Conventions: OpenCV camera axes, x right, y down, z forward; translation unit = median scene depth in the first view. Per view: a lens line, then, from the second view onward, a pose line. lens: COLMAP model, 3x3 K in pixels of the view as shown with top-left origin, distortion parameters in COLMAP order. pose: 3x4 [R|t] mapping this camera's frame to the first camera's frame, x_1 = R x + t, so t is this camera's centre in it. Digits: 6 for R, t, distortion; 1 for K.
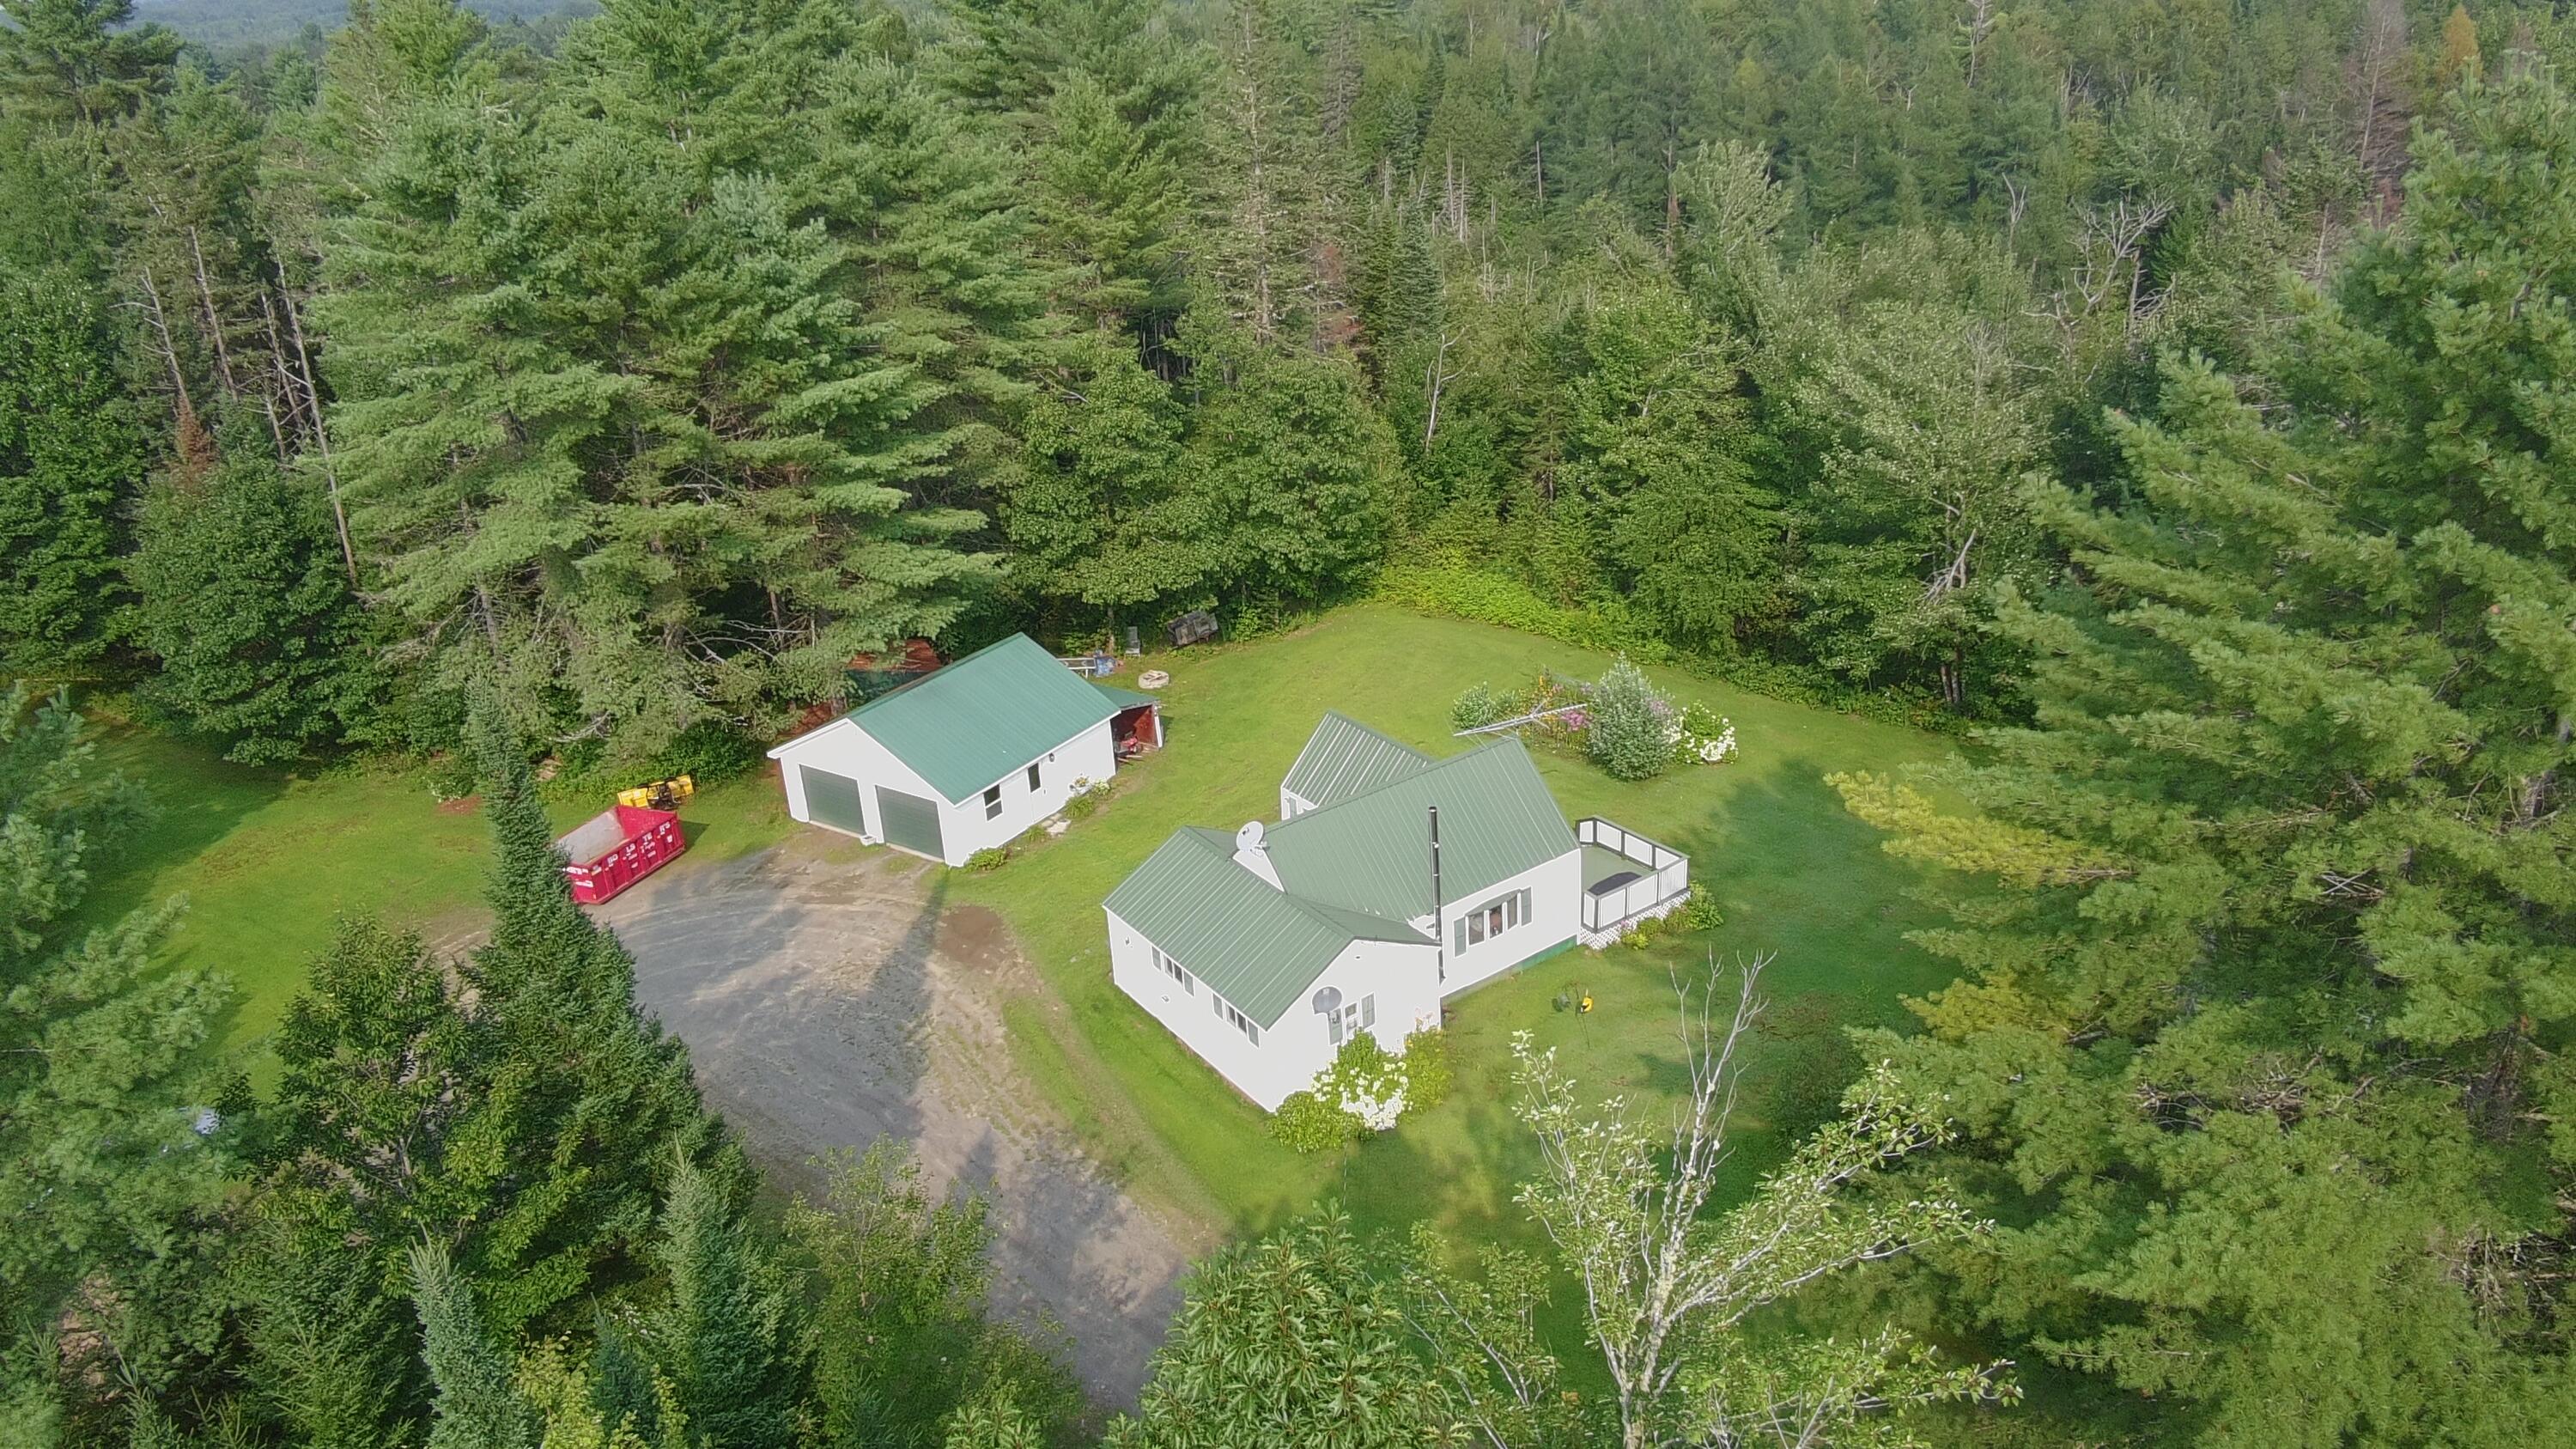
lens RADIAL K [[1291.4, 0, 1288.3], [0, 1291.4, 722.2], [0, 0, 1]] dist [-0.003333, -0.000489]
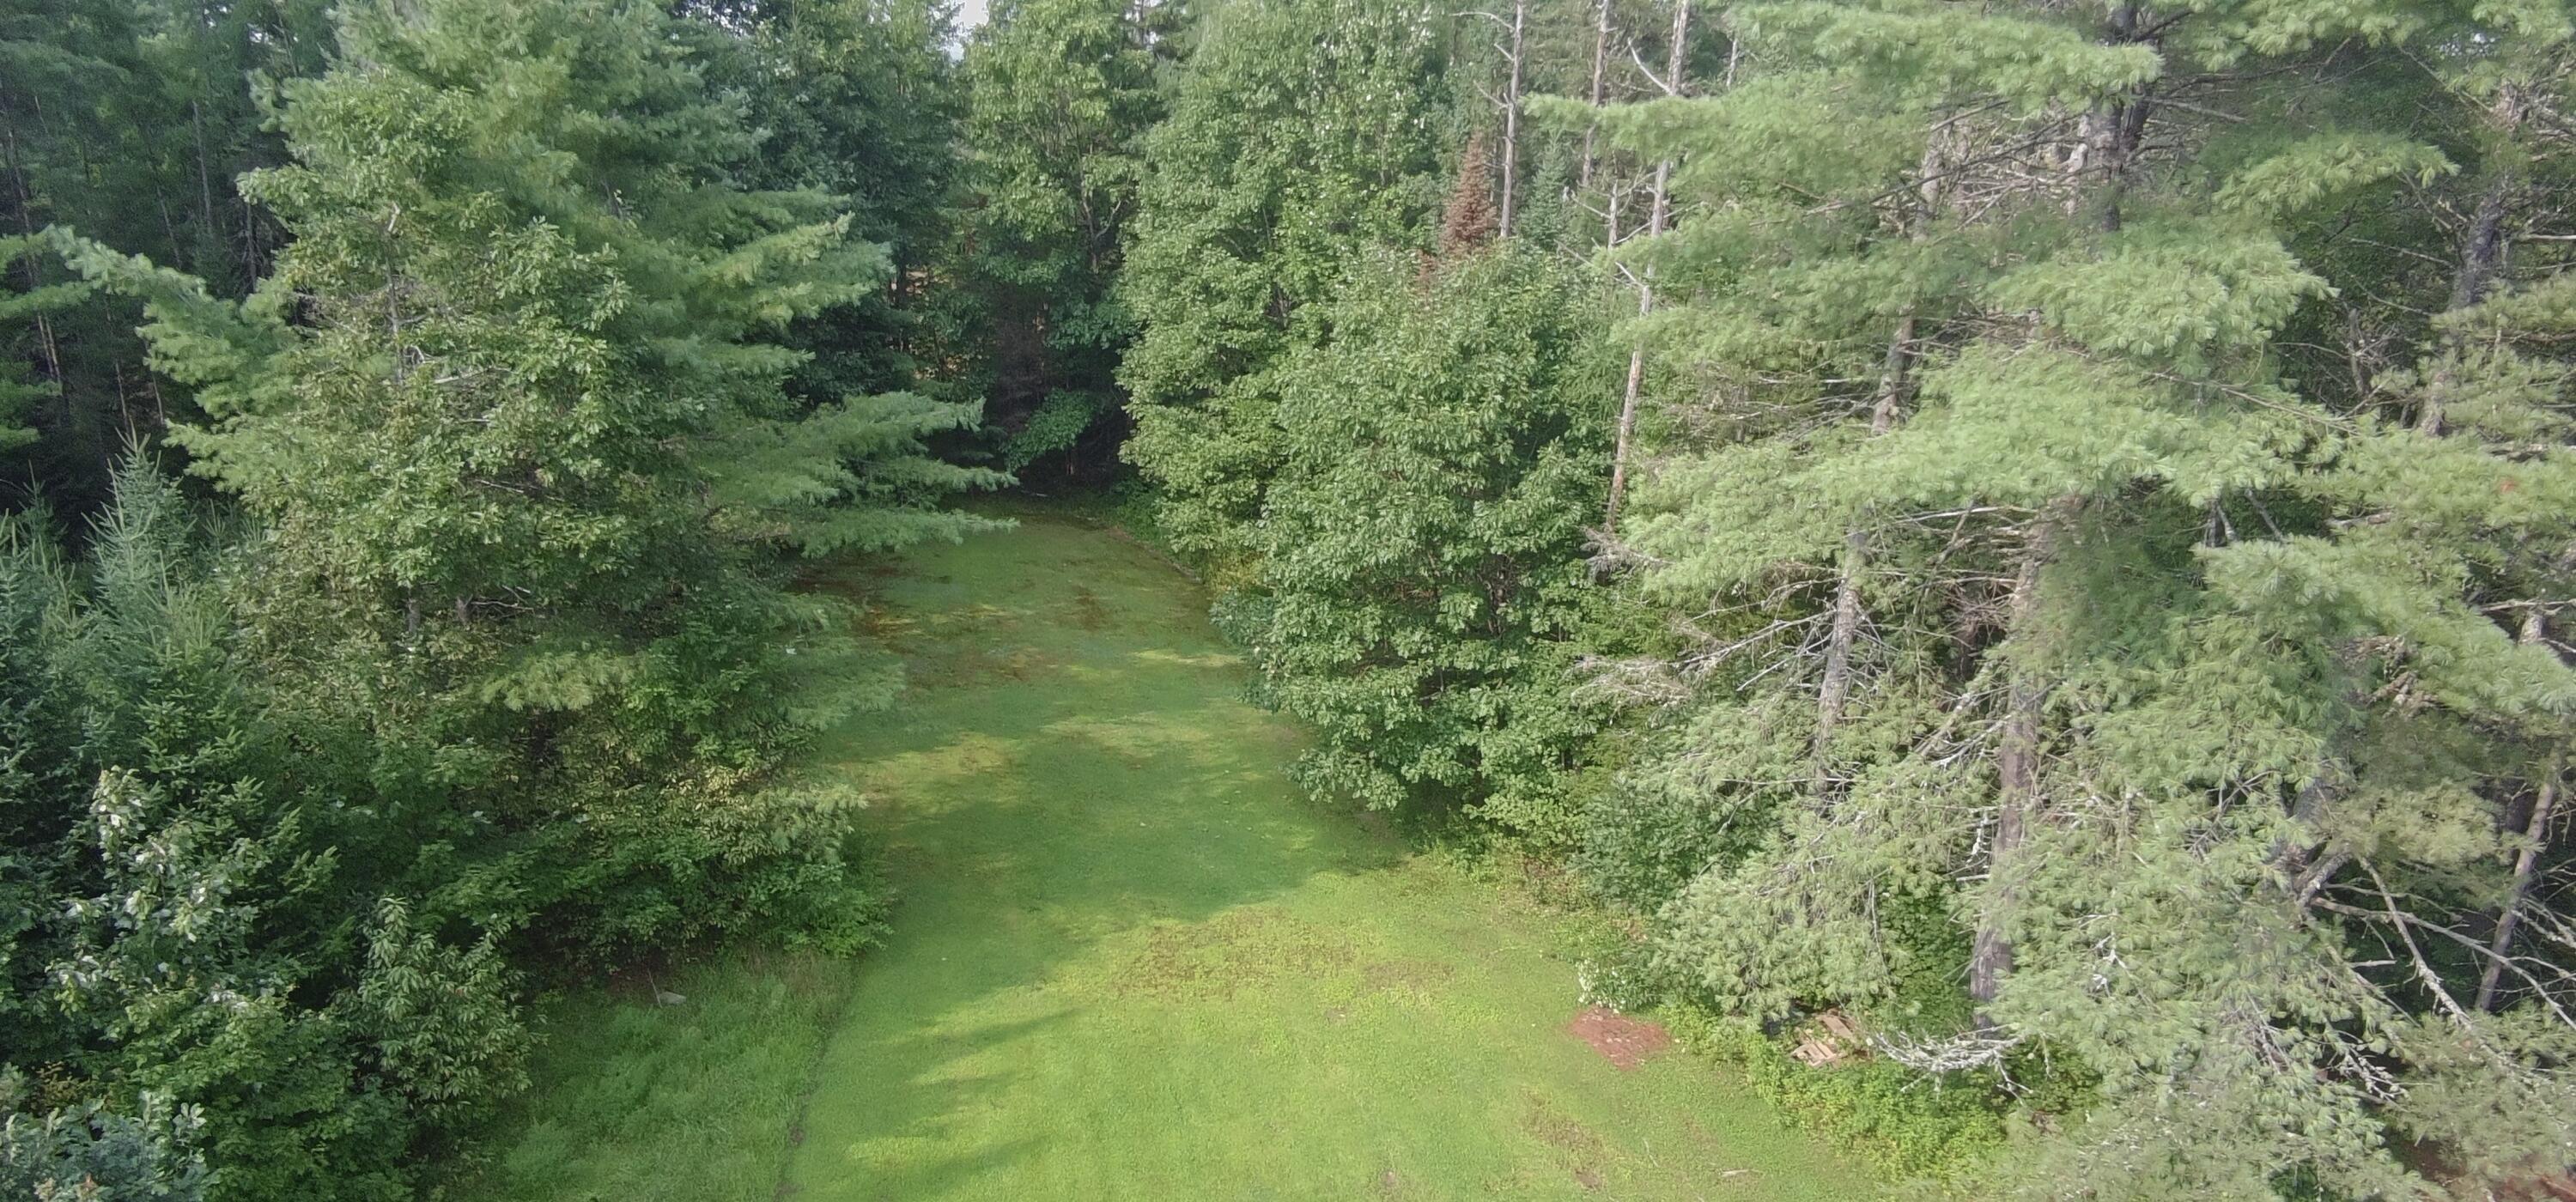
lens RADIAL K [[1041.9, 0, 1288.9], [0, 1041.9, 598.9], [0, 0, 1]] dist [-0.004005, -0.000306]
pose [[0.486329, 0.212396, -0.847568, -0.446382], [-0.375860, 0.926529, 0.016517, -0.042761], [0.788805, 0.310534, 0.530429, 0.709964]]
